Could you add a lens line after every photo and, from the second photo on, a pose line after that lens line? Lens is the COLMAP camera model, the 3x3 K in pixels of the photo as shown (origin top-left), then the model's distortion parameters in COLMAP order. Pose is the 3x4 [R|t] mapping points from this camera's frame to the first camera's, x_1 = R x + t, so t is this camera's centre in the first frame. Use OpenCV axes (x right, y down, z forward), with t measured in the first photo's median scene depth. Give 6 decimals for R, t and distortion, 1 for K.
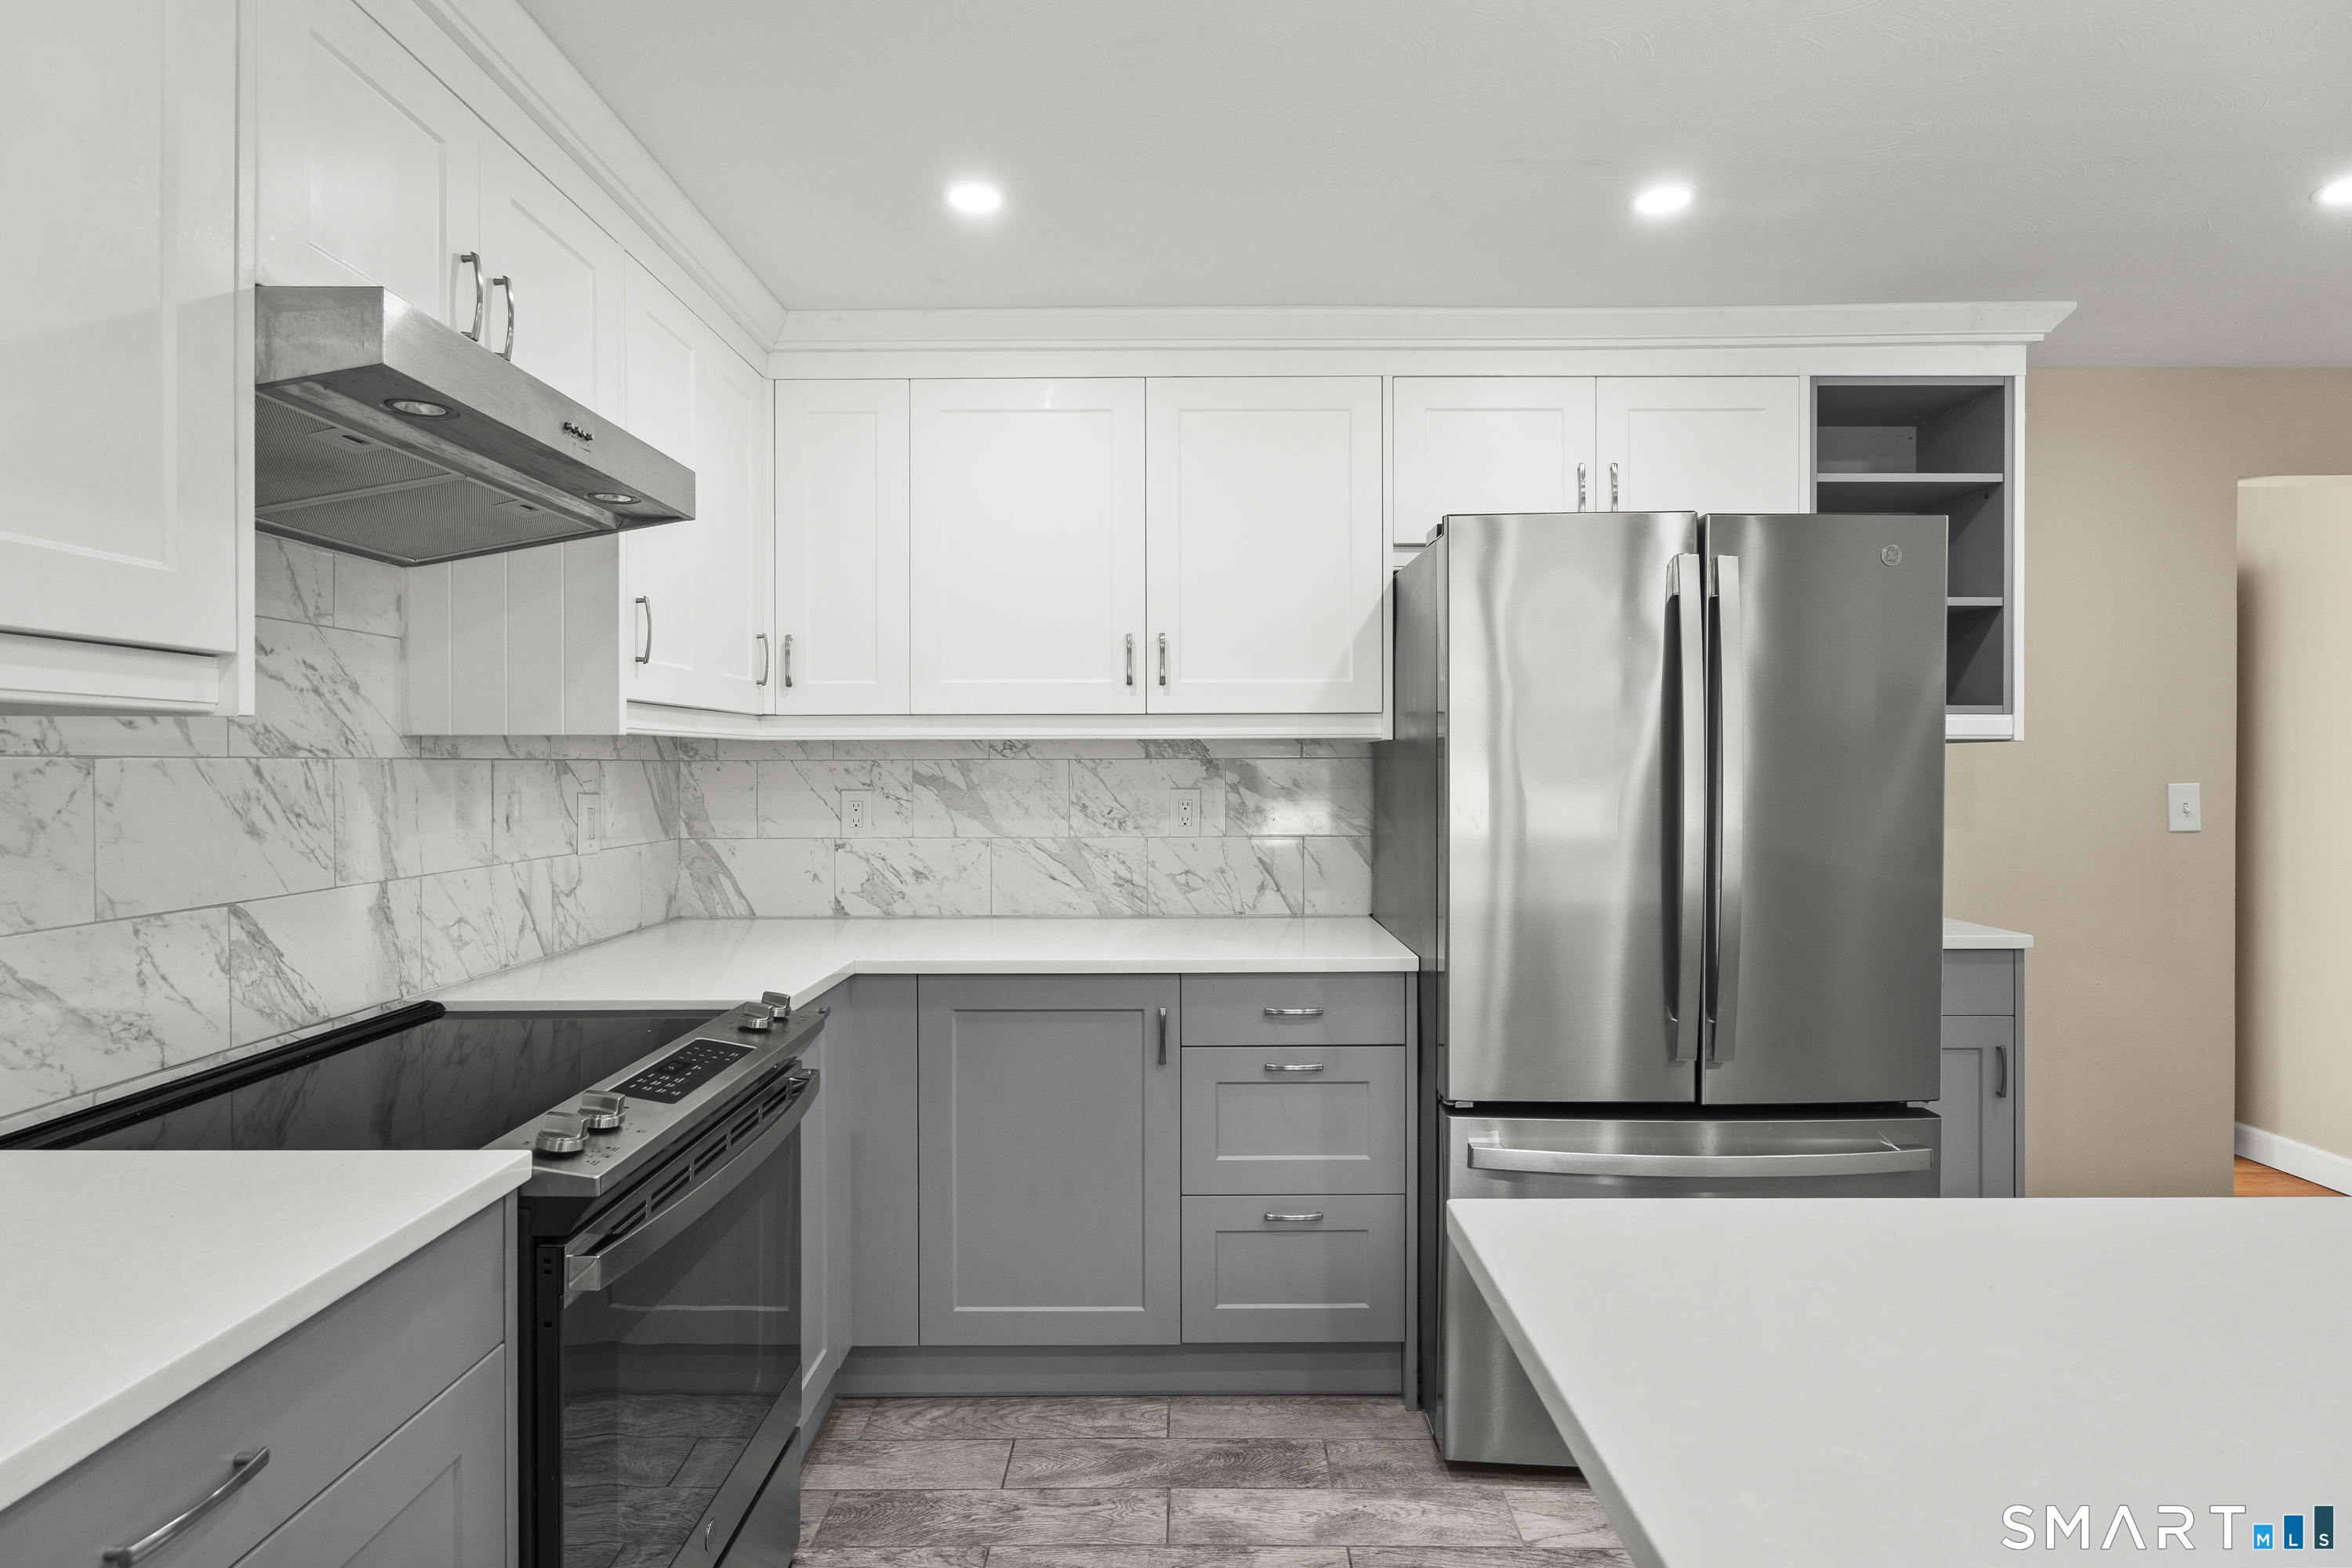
lens RADIAL K [[1178.8, 0, 1182.0], [0, 1178.8, 767.5], [0, 0, 1]] dist [-0.004750, 0.000470]
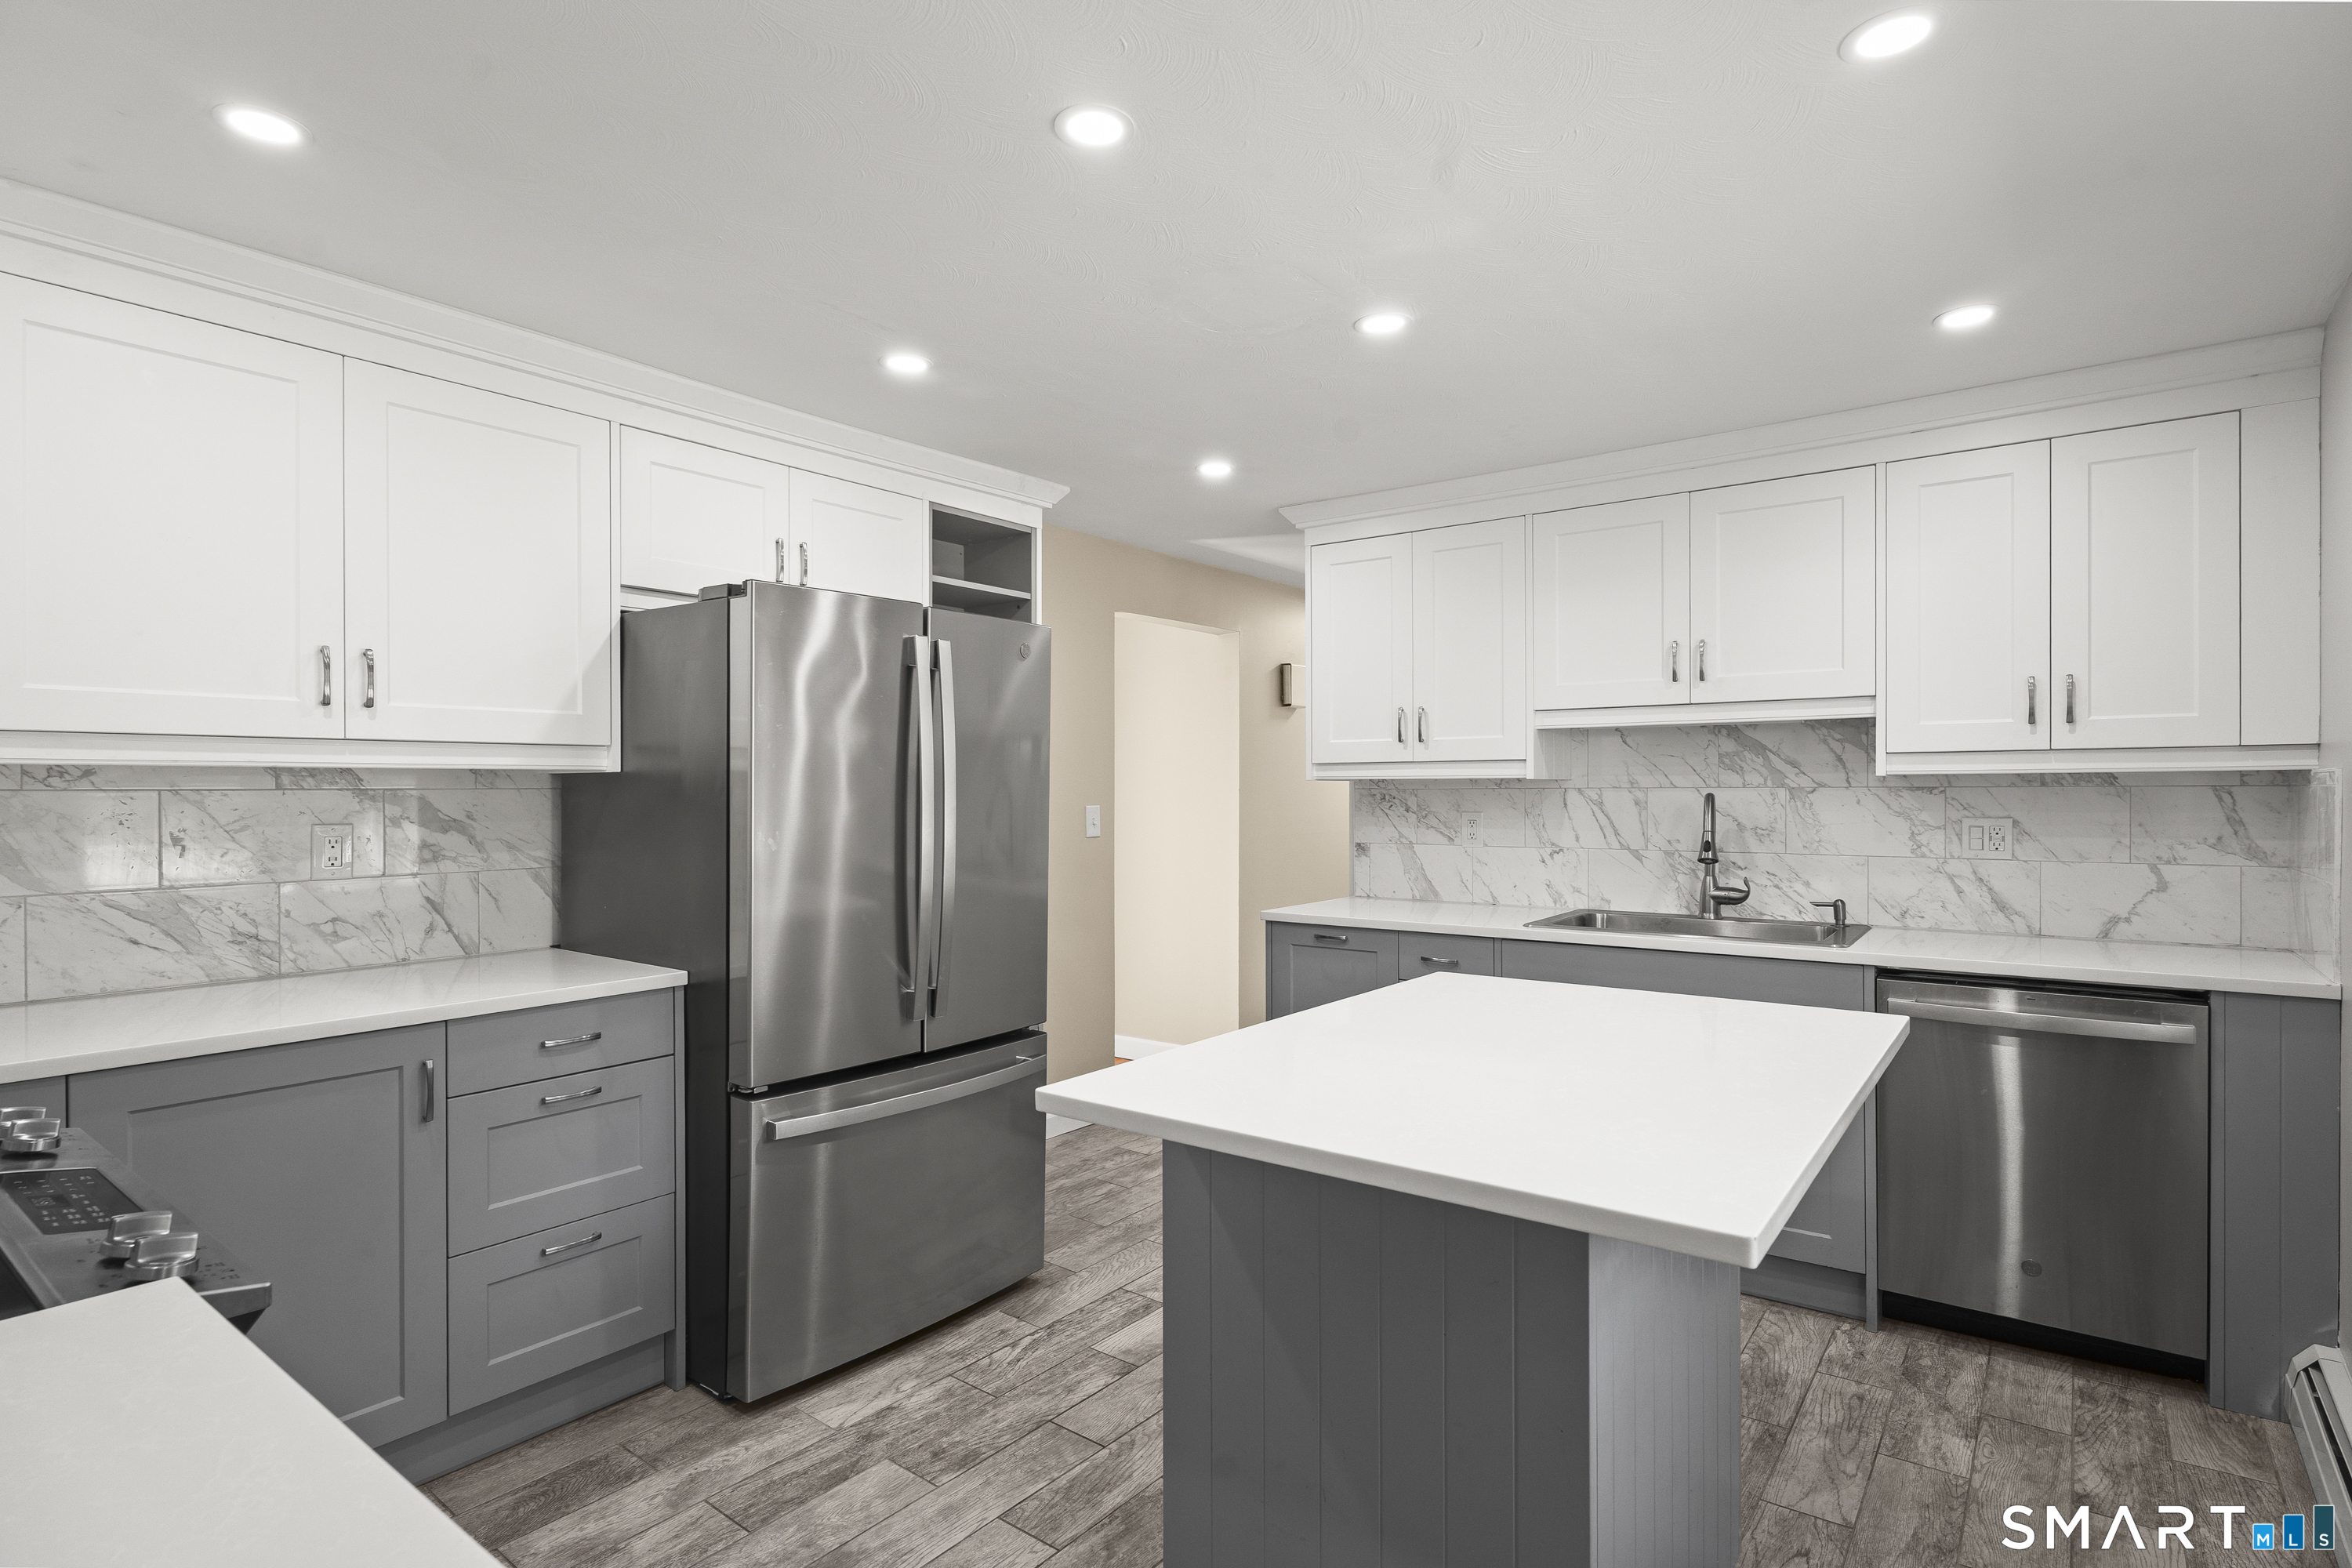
lens RADIAL K [[1175.0, 0, 1176.5], [0, 1175.0, 789.9], [0, 0, 1]] dist [0.014358, -0.011195]
pose [[0.606297, -0.000129, 0.795239, -0.389911], [0.002970, 0.999993, -0.002102, -0.004266], [-0.795233, 0.003636, 0.606293, -0.027143]]
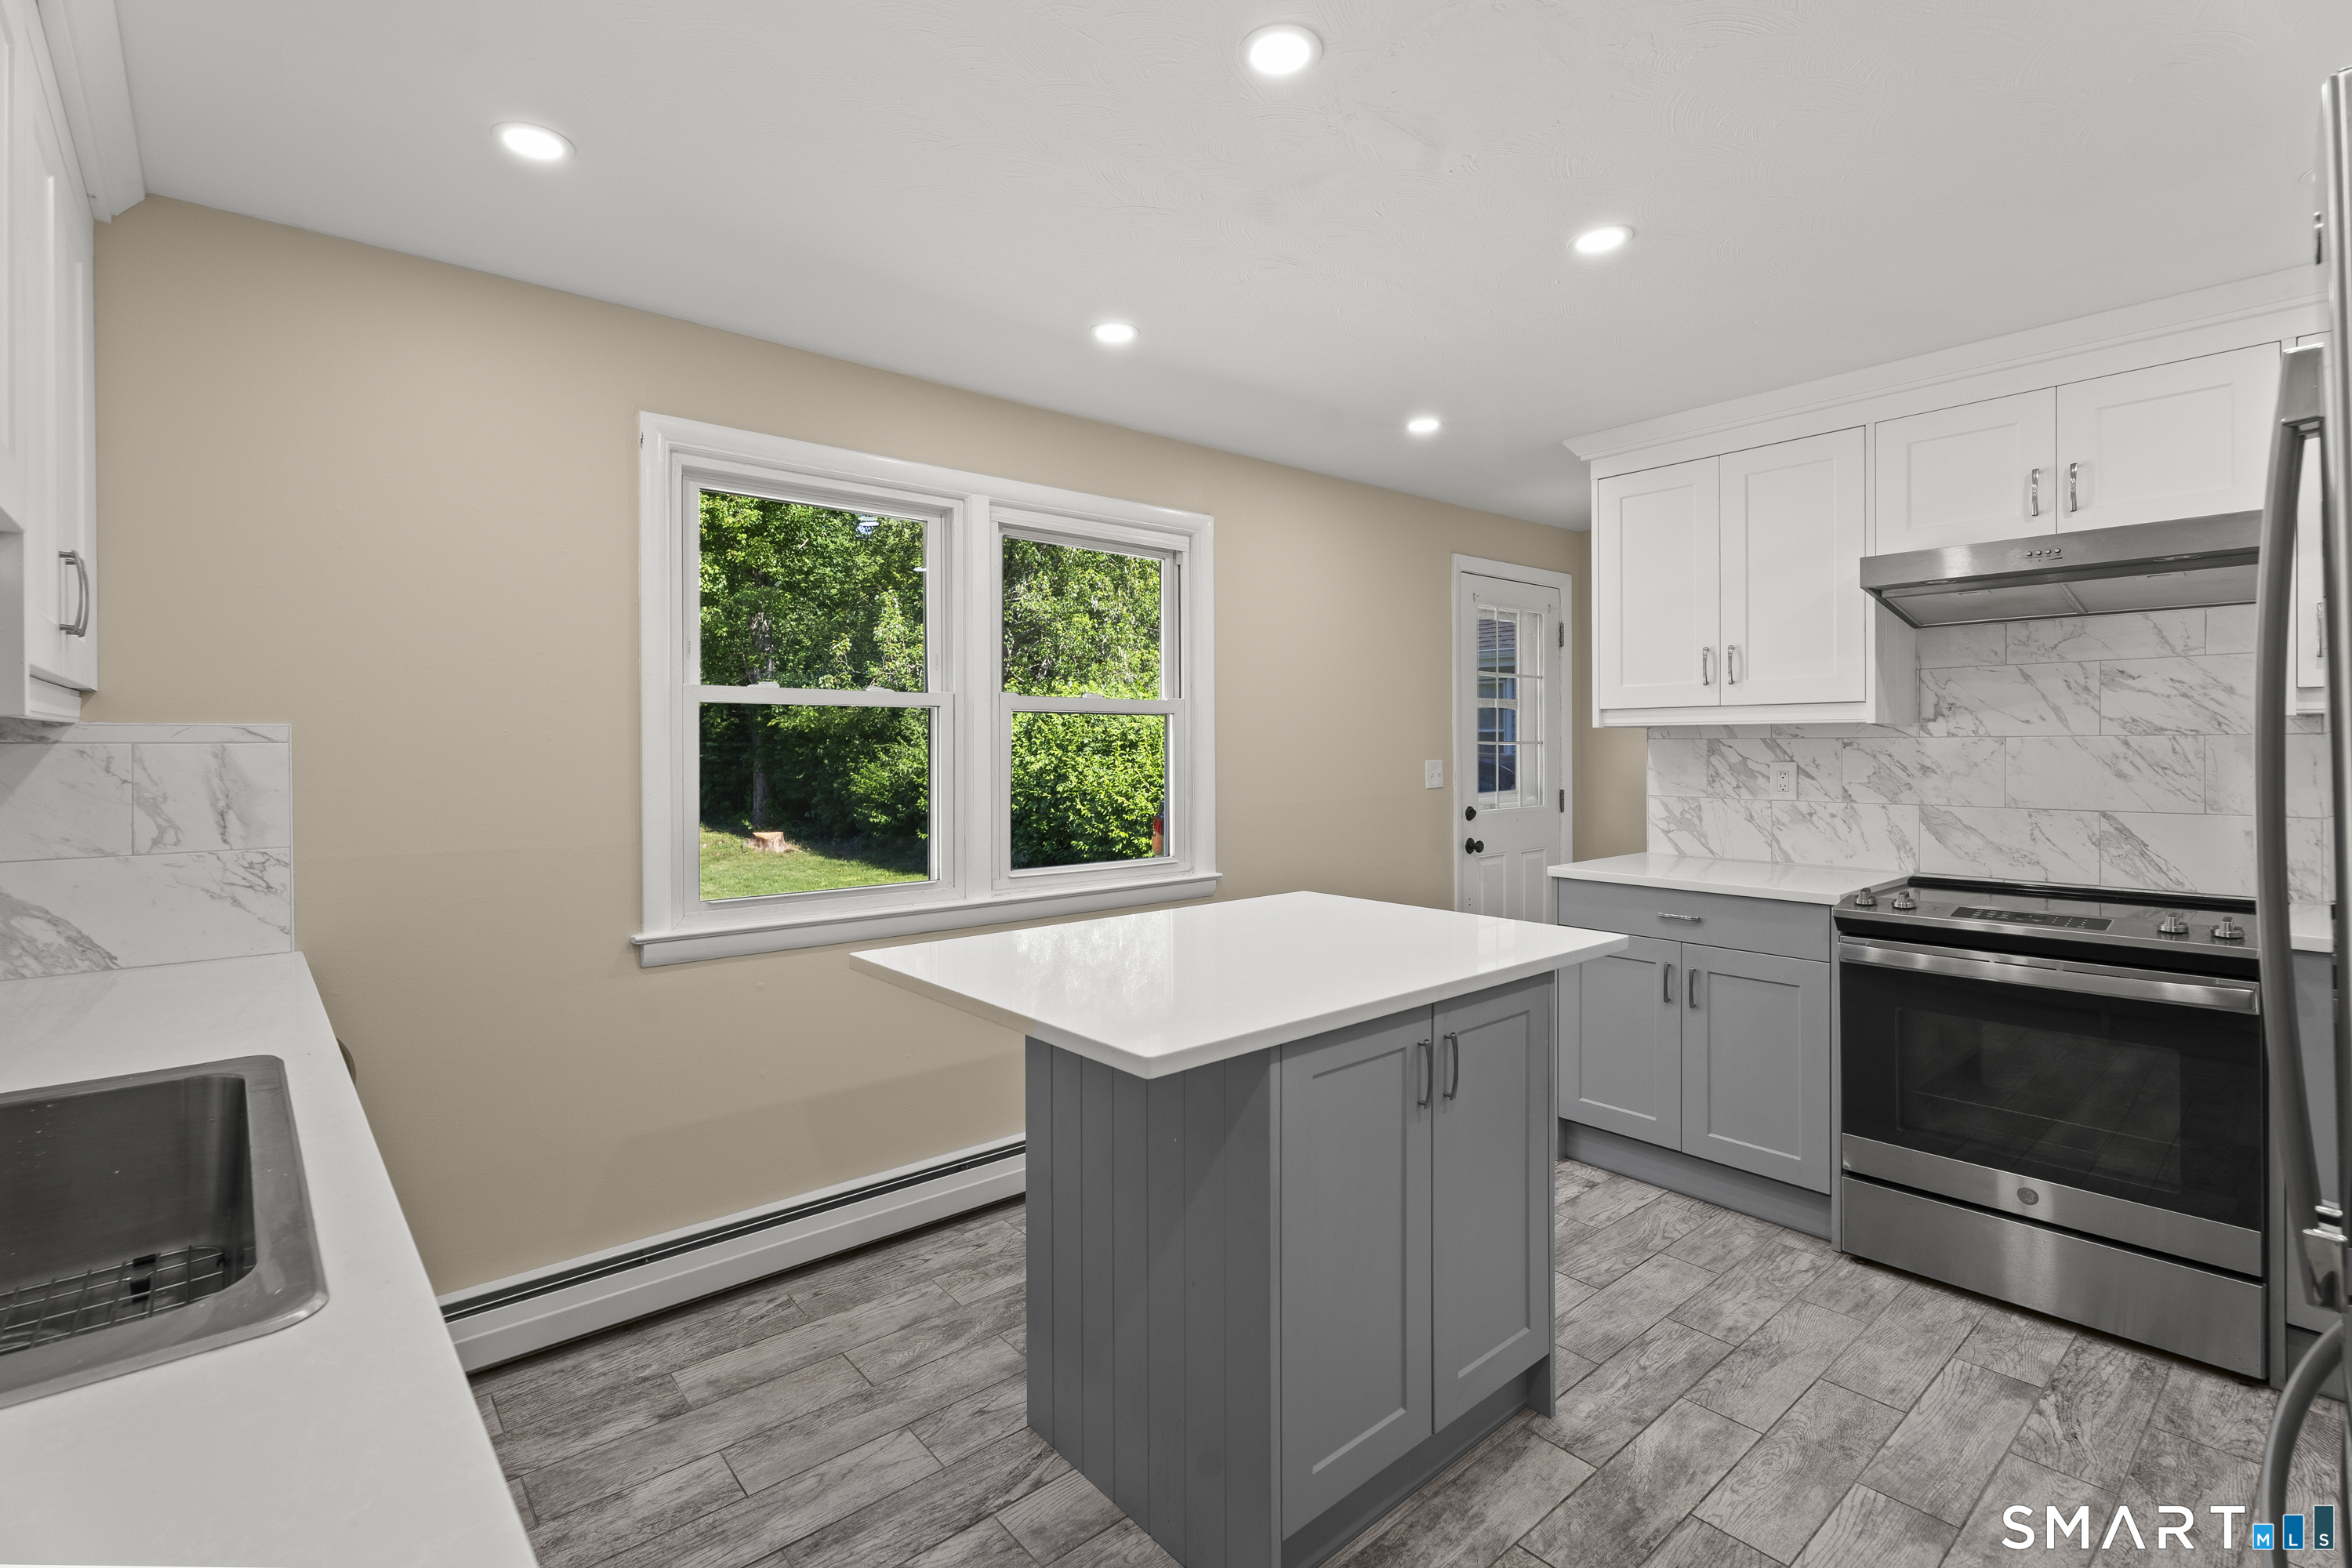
lens RADIAL K [[1071.0, 0, 1155.3], [0, 1071.0, 754.4], [0, 0, 1]] dist [0.002820, 0.000337]
pose [[-0.763801, 0.010988, -0.645359, 1.014837], [0.005394, 0.999929, 0.010641, -0.003327], [0.645430, 0.004646, -0.763806, 0.896046]]
